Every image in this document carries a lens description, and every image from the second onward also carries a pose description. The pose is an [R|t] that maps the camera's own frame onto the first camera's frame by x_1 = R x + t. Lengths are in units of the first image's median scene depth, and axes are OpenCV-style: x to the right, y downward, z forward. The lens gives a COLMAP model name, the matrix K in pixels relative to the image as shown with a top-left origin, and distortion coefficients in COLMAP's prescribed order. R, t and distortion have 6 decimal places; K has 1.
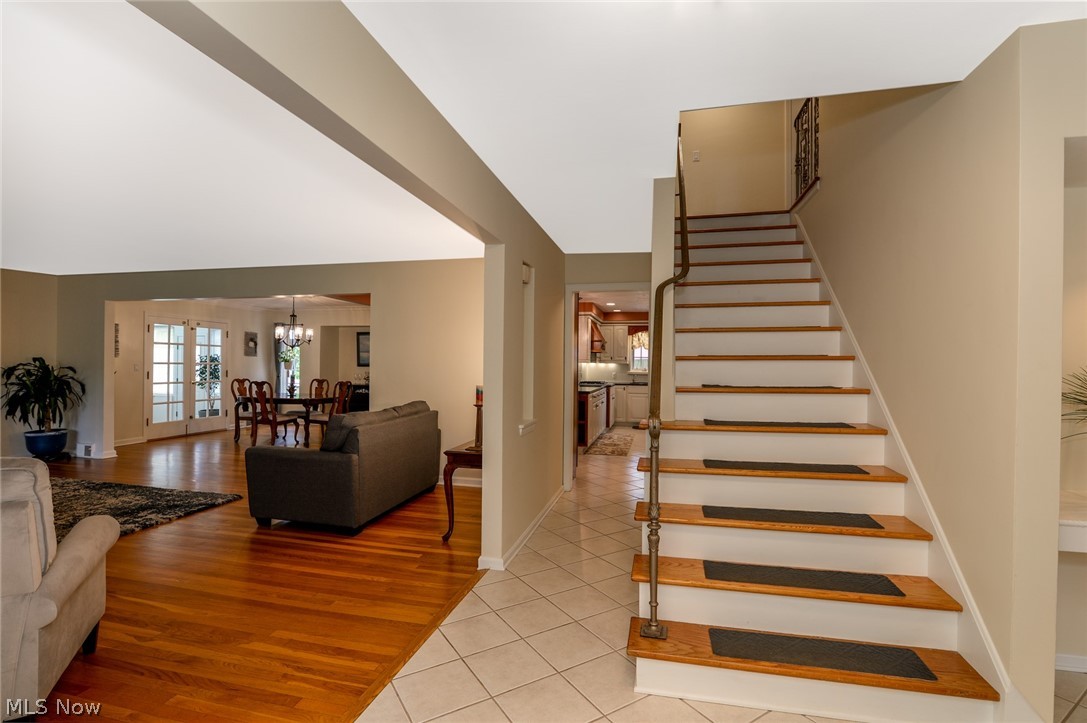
lens RADIAL K [[498.6, 0, 528.8], [0, 498.6, 363.7], [0, 0, 1]] dist [-0.009911, -0.001073]
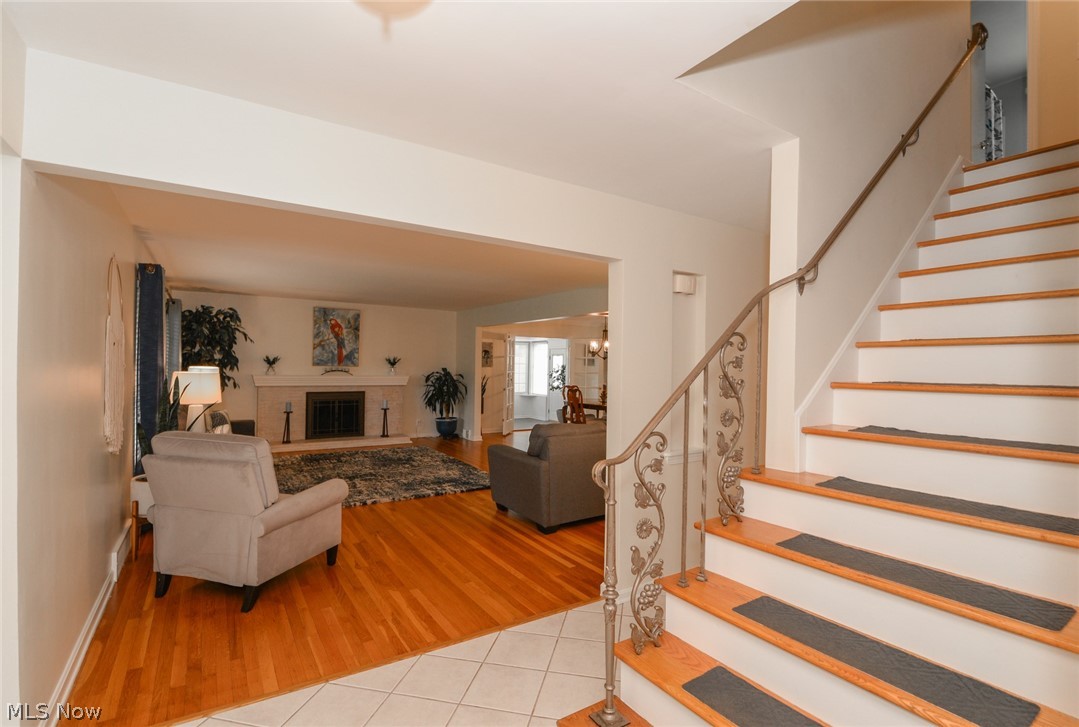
lens RADIAL K [[494.9, 0, 534.2], [0, 494.9, 367.6], [0, 0, 1]] dist [-0.009911, -0.001073]
pose [[0.739307, 0.004763, -0.673352, 0.197689], [-0.006974, 0.999976, -0.000585, -0.014753], [0.673333, 0.005128, 0.739322, 0.082281]]
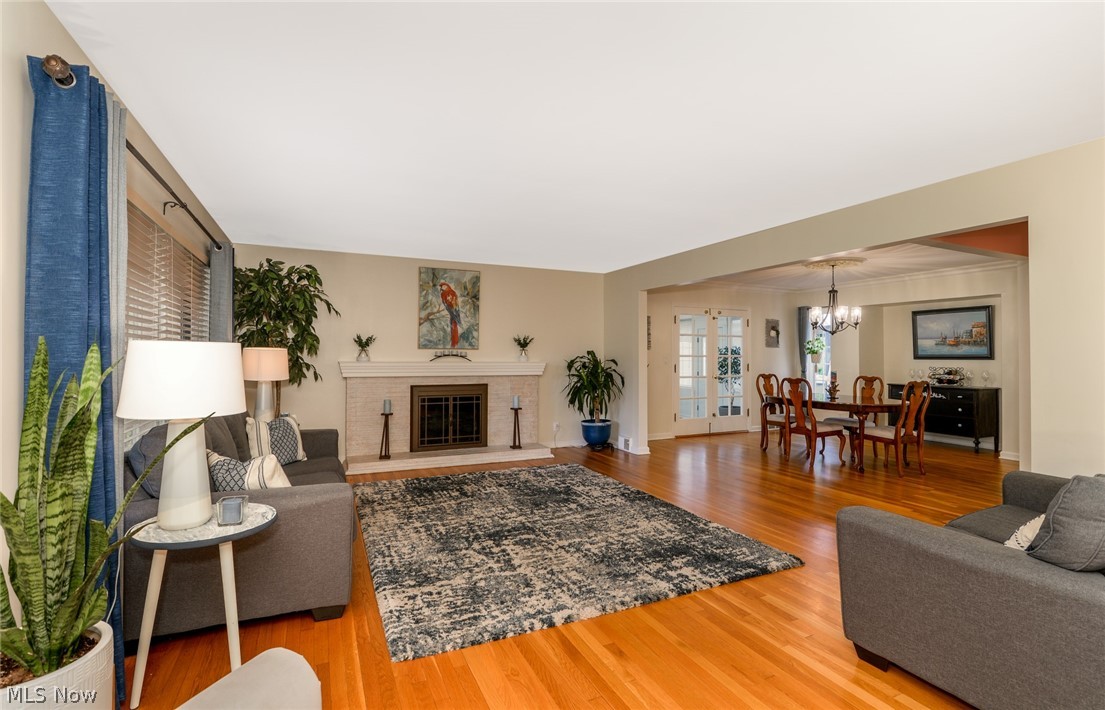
lens RADIAL K [[517.0, 0, 557.8], [0, 517.0, 347.3], [0, 0, 1]] dist [-0.005837, 0.000873]
pose [[0.643879, -0.017562, -0.764926, -0.179440], [0.004278, 0.999804, -0.019353, 0.000861], [0.765116, 0.009189, 0.643827, 0.219016]]
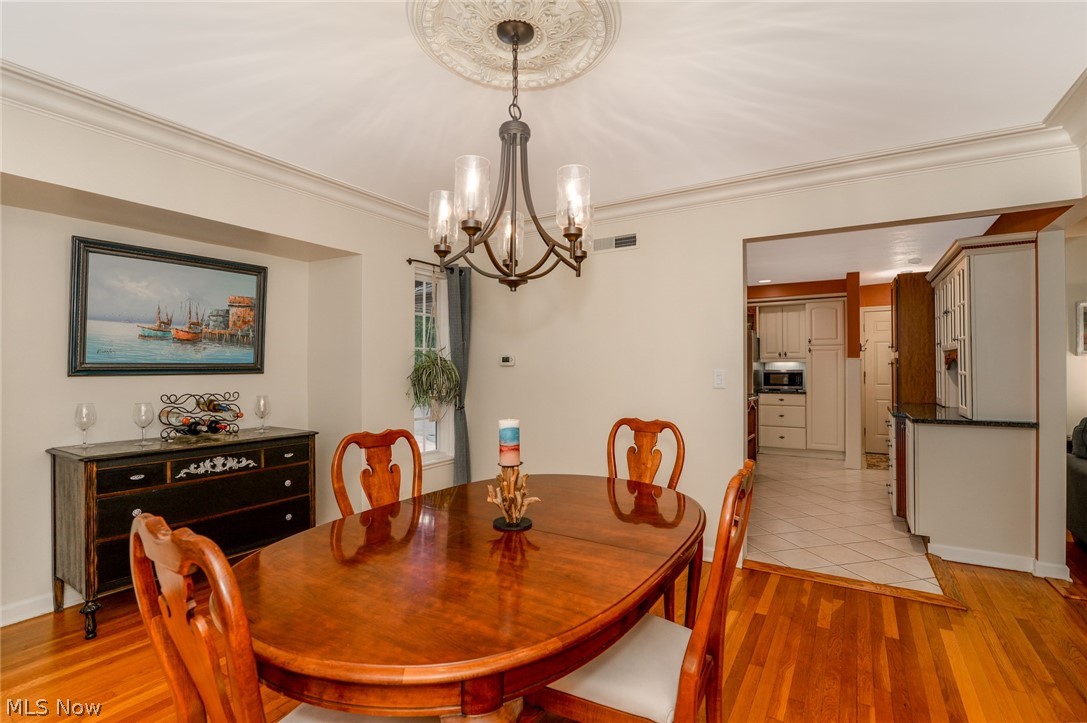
lens RADIAL K [[498.6, 0, 552.6], [0, 498.6, 360.0], [0, 0, 1]] dist [-0.009911, -0.001073]
pose [[0.280512, 0.004679, 0.959839, -0.864576], [0.004345, 0.999972, -0.006144, 0.000046], [-0.959841, 0.005894, 0.280484, 1.193730]]
